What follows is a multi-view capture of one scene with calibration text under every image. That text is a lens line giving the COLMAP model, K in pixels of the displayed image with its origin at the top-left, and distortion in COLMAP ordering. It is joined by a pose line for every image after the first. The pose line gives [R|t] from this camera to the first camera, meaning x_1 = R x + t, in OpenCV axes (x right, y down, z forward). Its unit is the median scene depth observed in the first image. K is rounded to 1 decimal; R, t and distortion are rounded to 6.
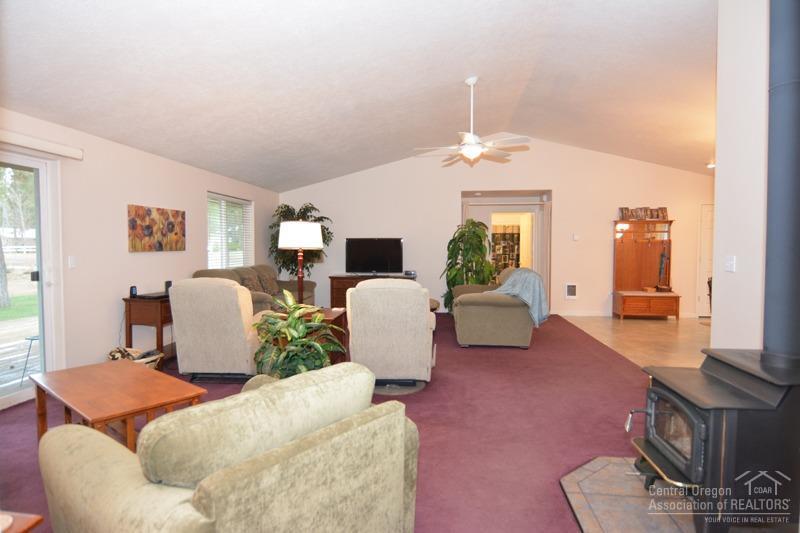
lens RADIAL K [[472.4, 0, 399.2], [0, 472.4, 267.4], [0, 0, 1]] dist [0.001688, -0.000268]
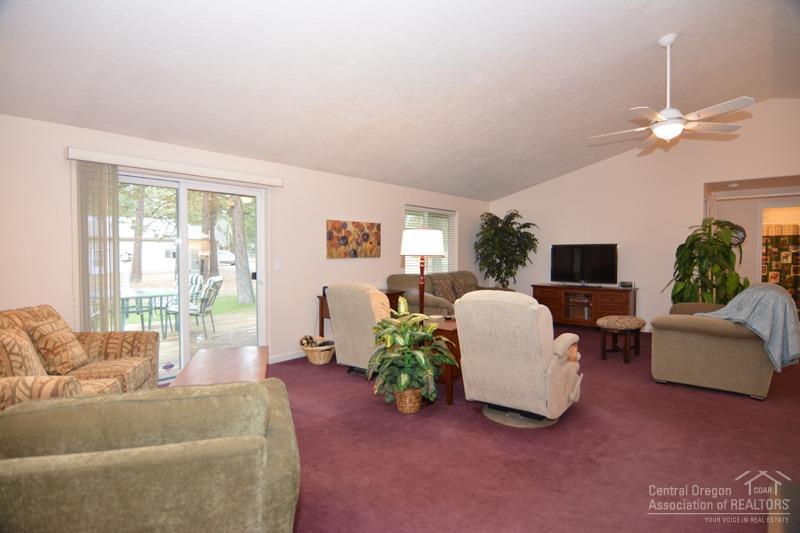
lens RADIAL K [[436.0, 0, 398.8], [0, 436.0, 265.2], [0, 0, 1]] dist [0.000645, -0.003815]
pose [[0.813614, 0.014621, -0.581221, 0.216361], [-0.024751, 0.999649, -0.009501, -0.008016], [0.580878, 0.022115, 0.813690, 0.171146]]
